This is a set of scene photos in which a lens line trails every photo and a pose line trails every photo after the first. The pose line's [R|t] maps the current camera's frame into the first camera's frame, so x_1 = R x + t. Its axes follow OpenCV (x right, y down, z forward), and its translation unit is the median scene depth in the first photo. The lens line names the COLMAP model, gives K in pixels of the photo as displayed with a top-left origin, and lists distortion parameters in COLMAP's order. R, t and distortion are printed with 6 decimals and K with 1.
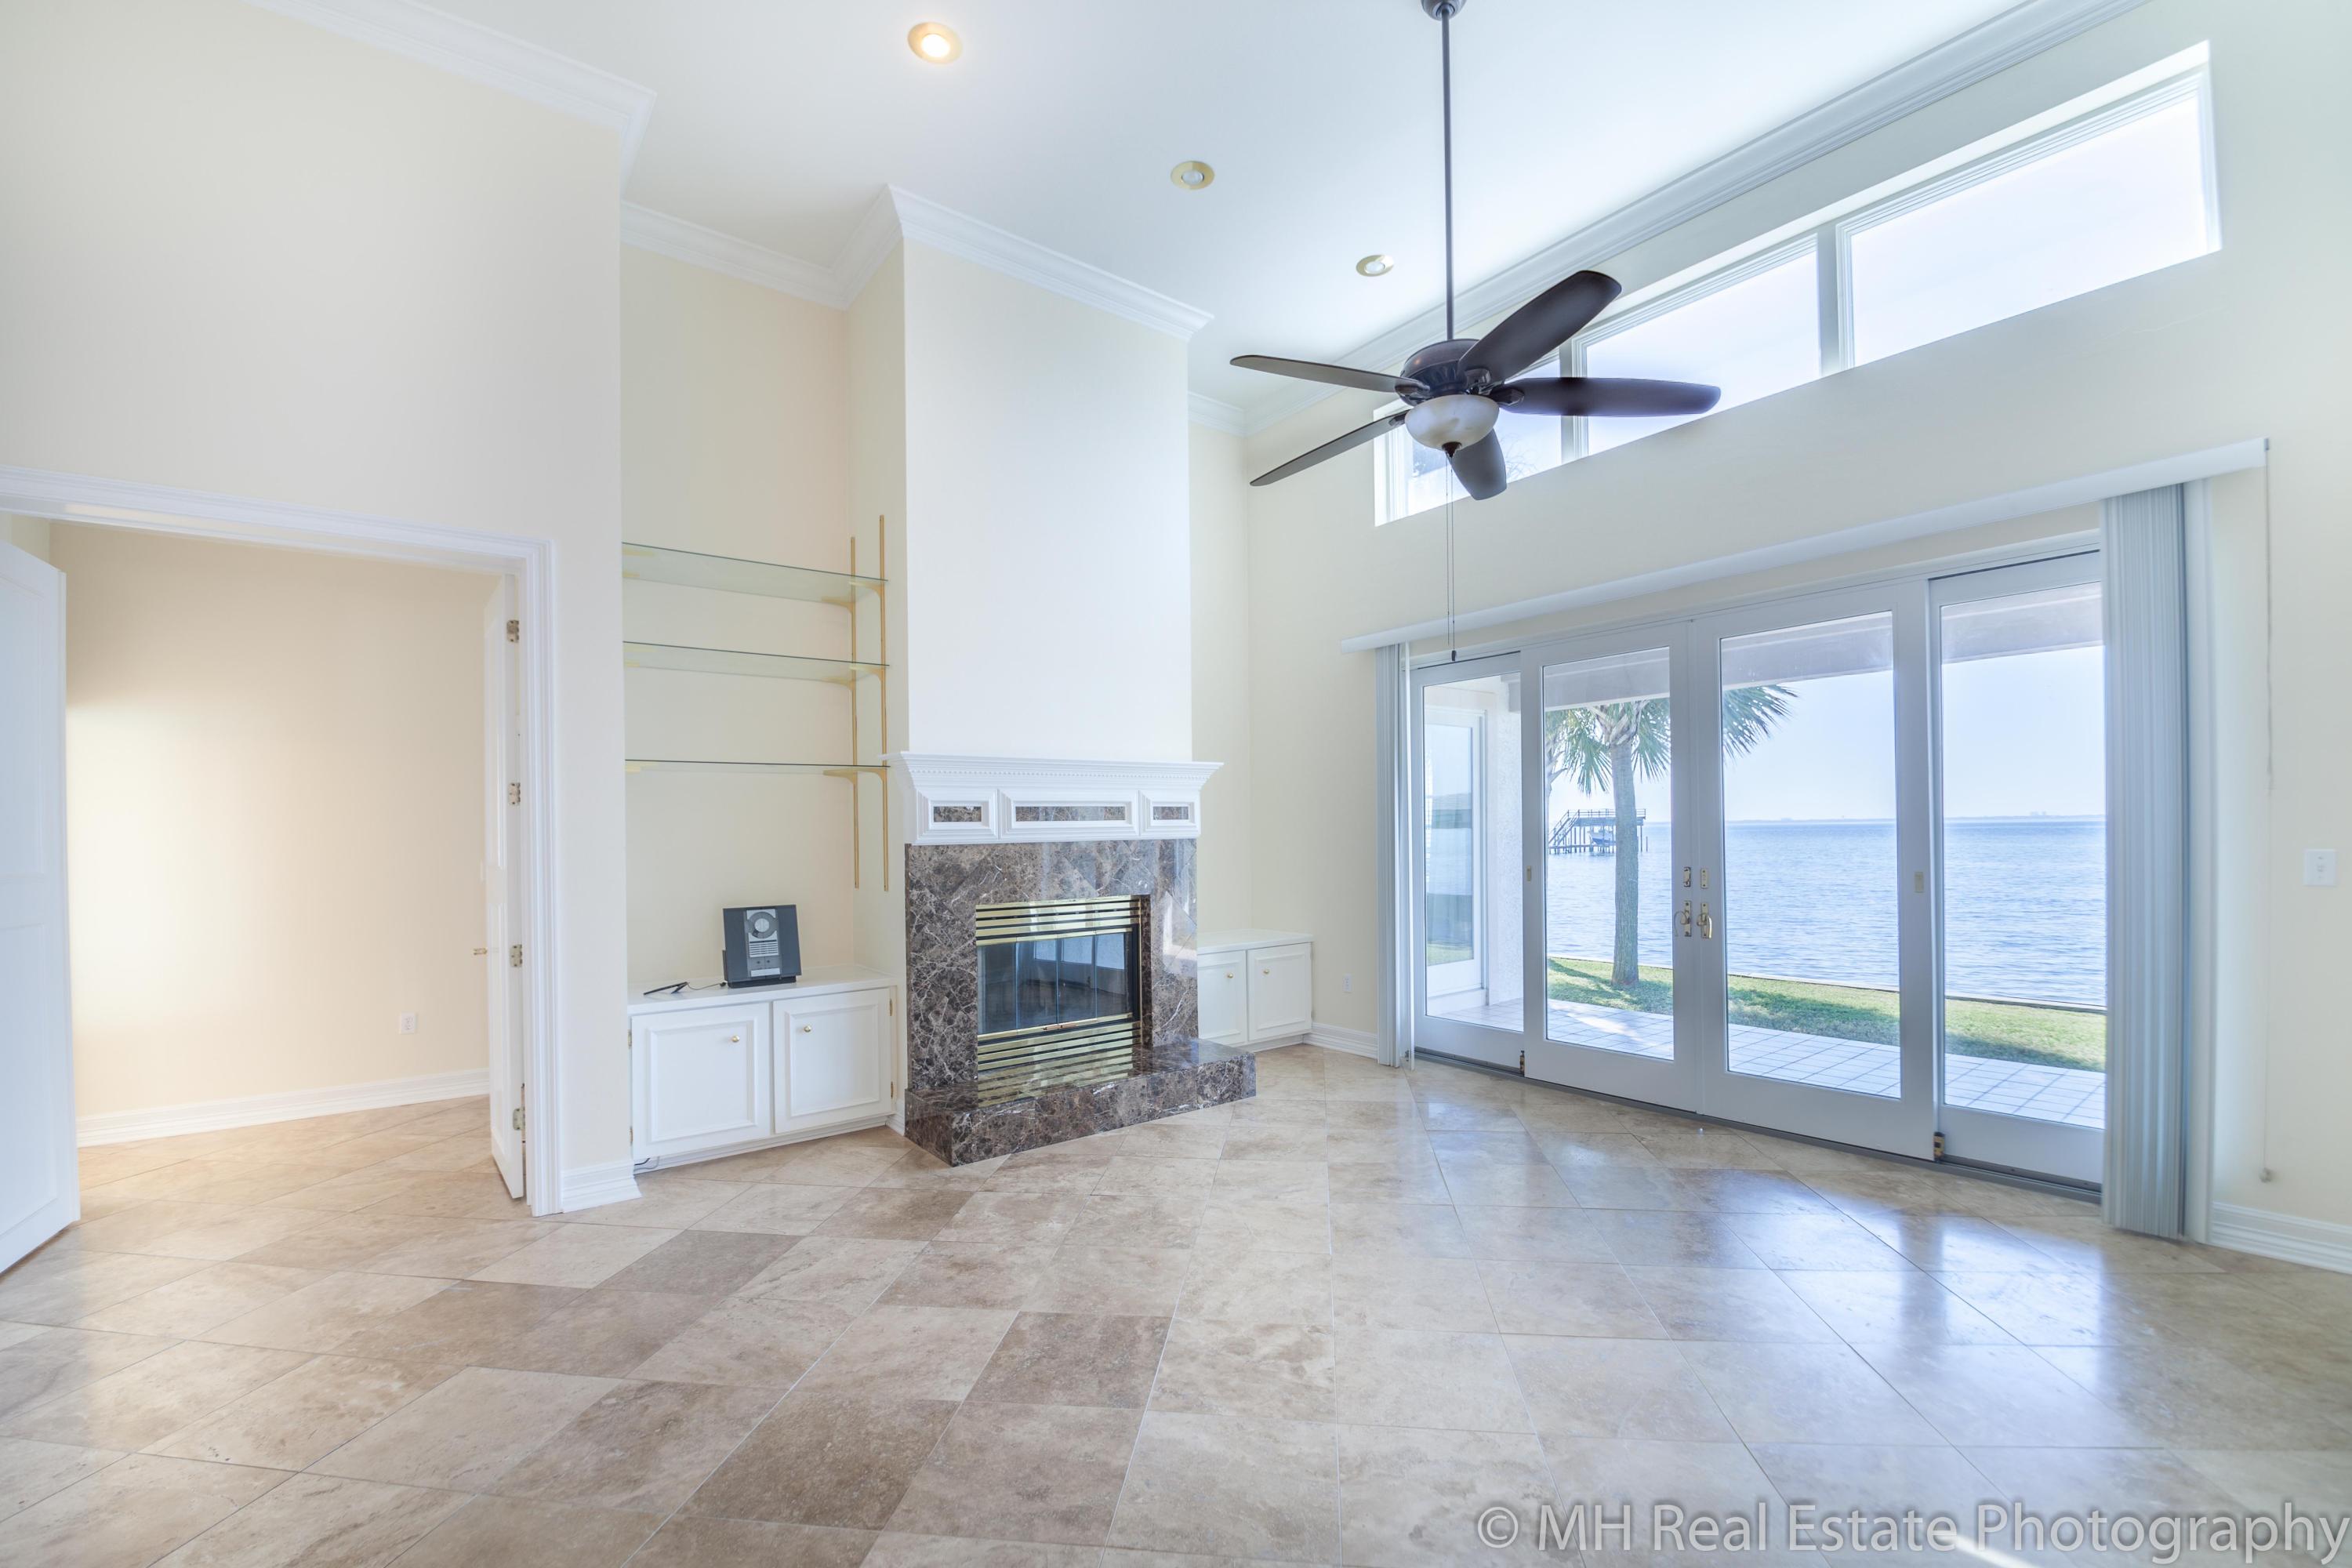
lens RADIAL K [[964.1, 0, 1183.4], [0, 964.1, 835.6], [0, 0, 1]] dist [-0.037642, 0.000636]
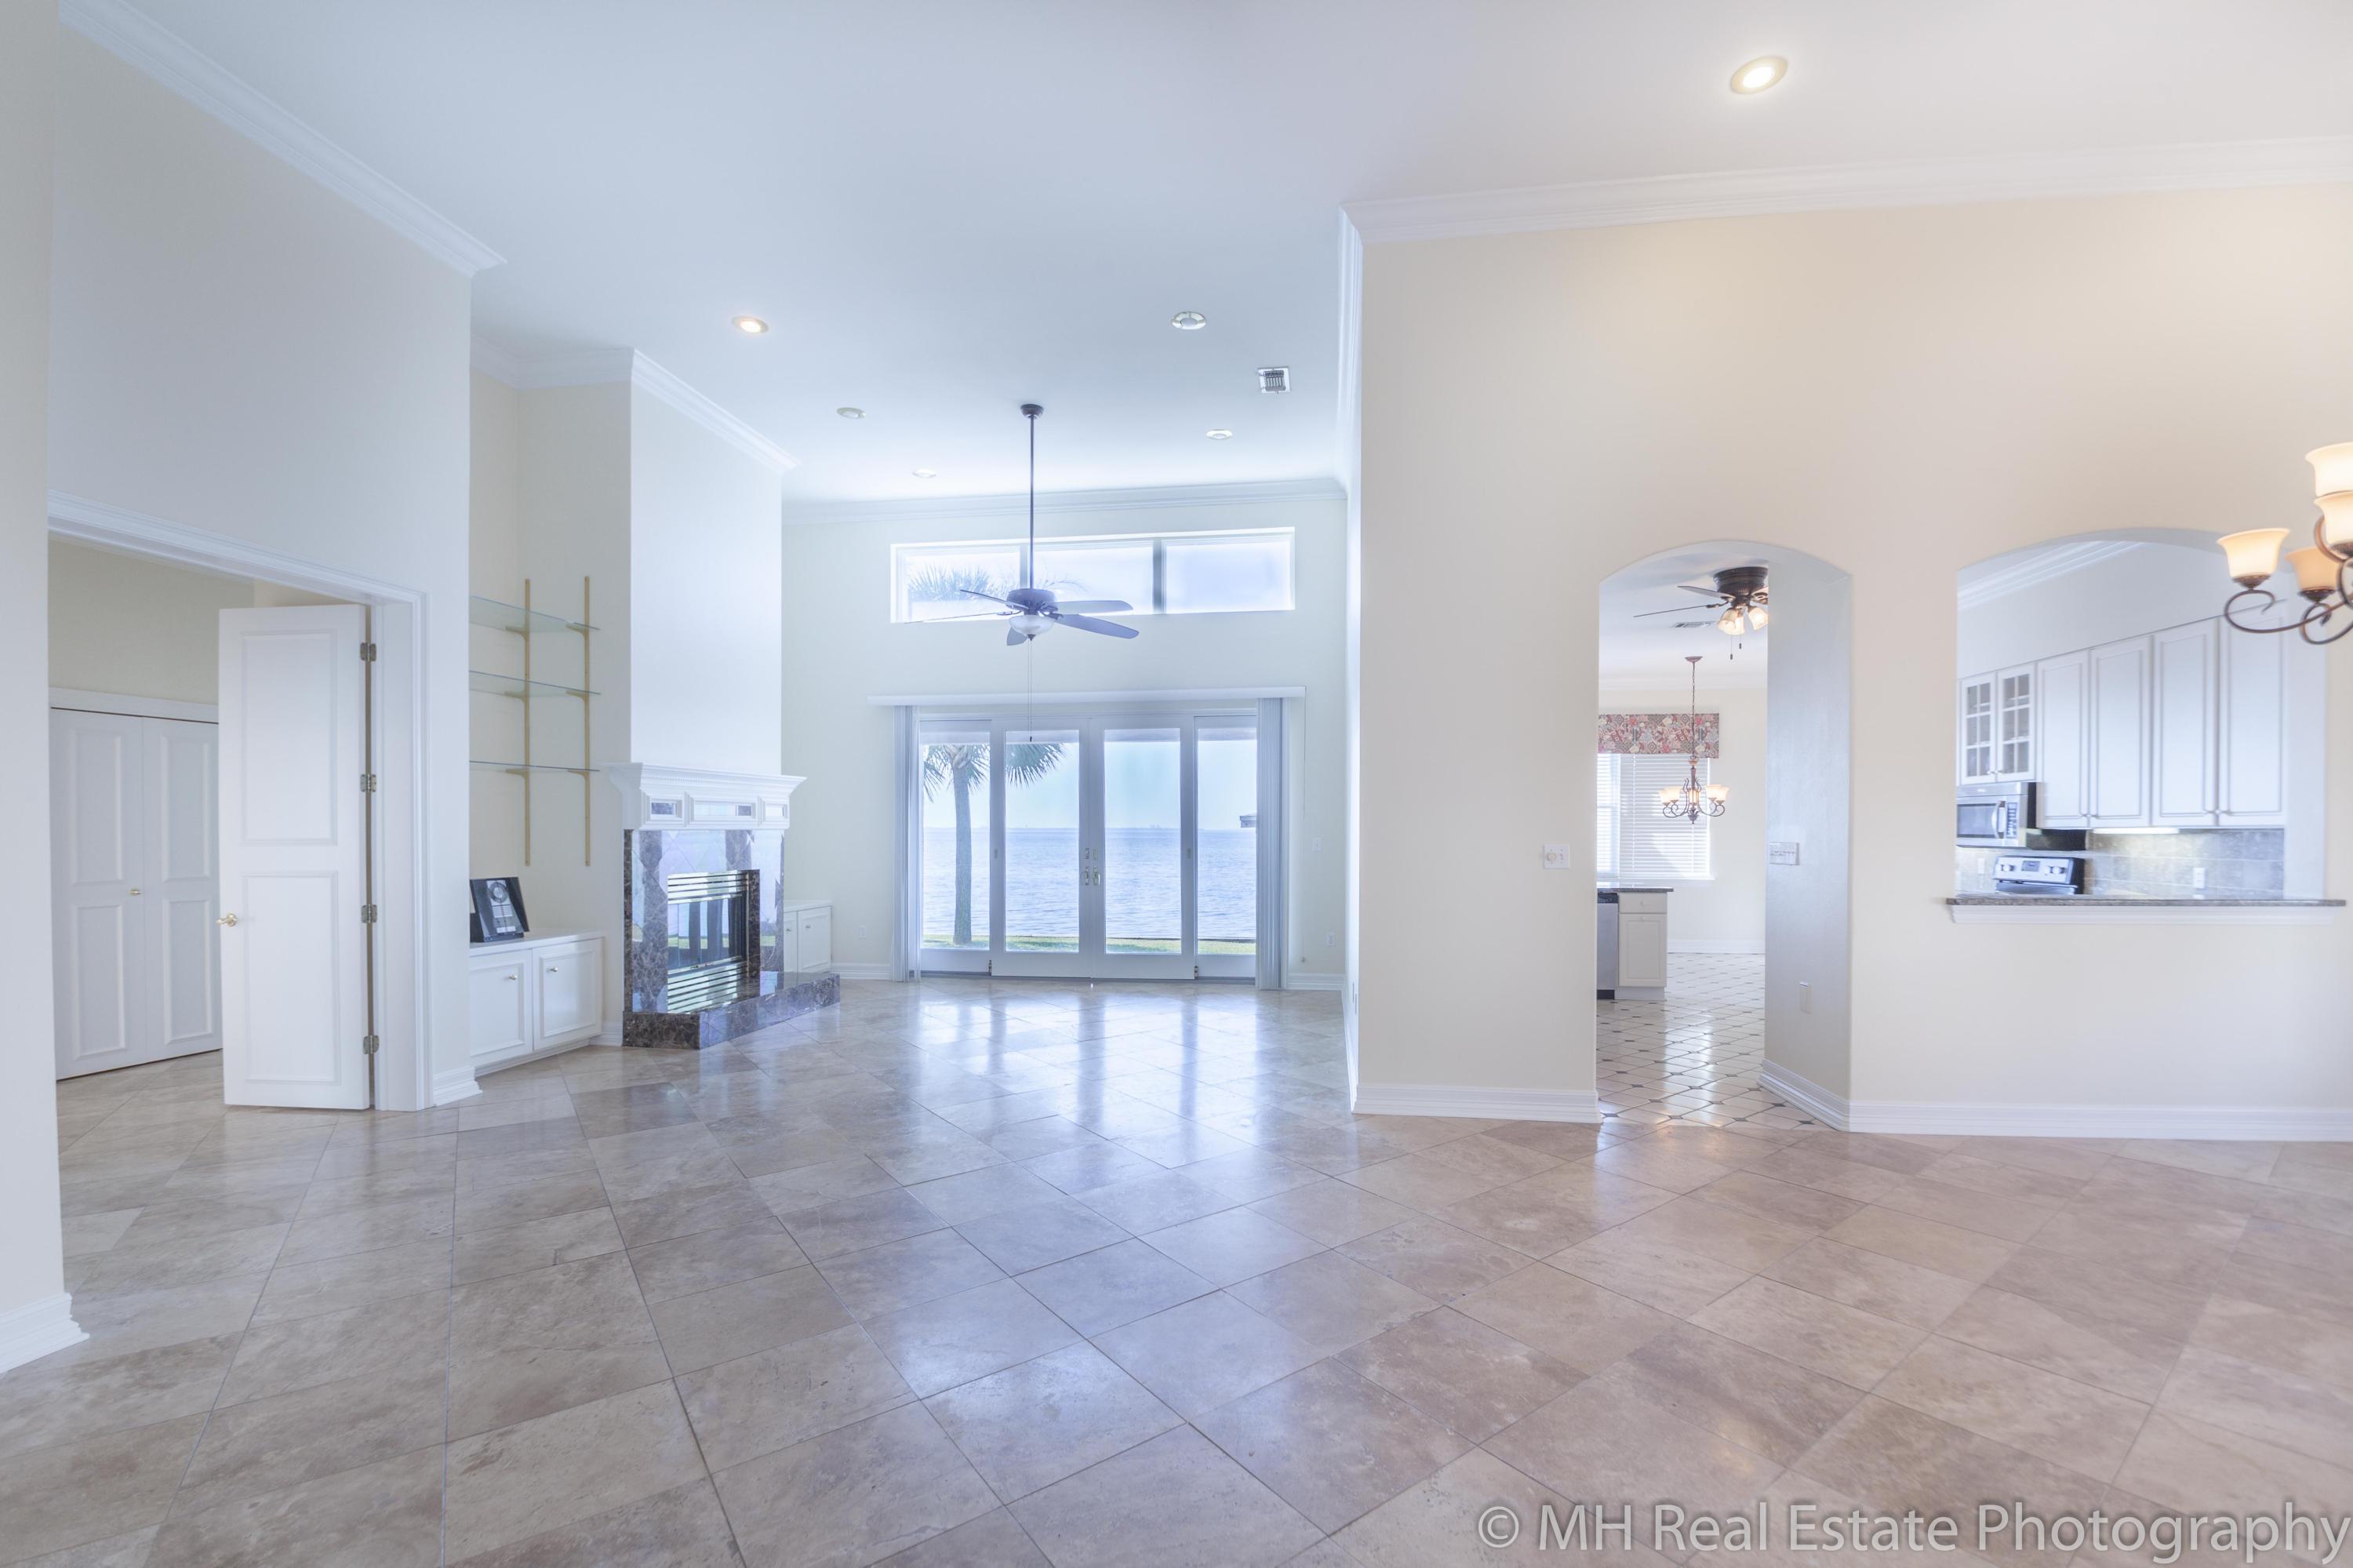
lens RADIAL K [[964.5, 0, 1183.9], [0, 964.5, 835.6], [0, 0, 1]] dist [-0.037642, 0.000636]
pose [[0.726244, 0.010003, 0.687364, -0.648204], [-0.005230, 0.999946, -0.009026, 0.025614], [-0.687417, 0.002960, 0.726257, -0.523414]]
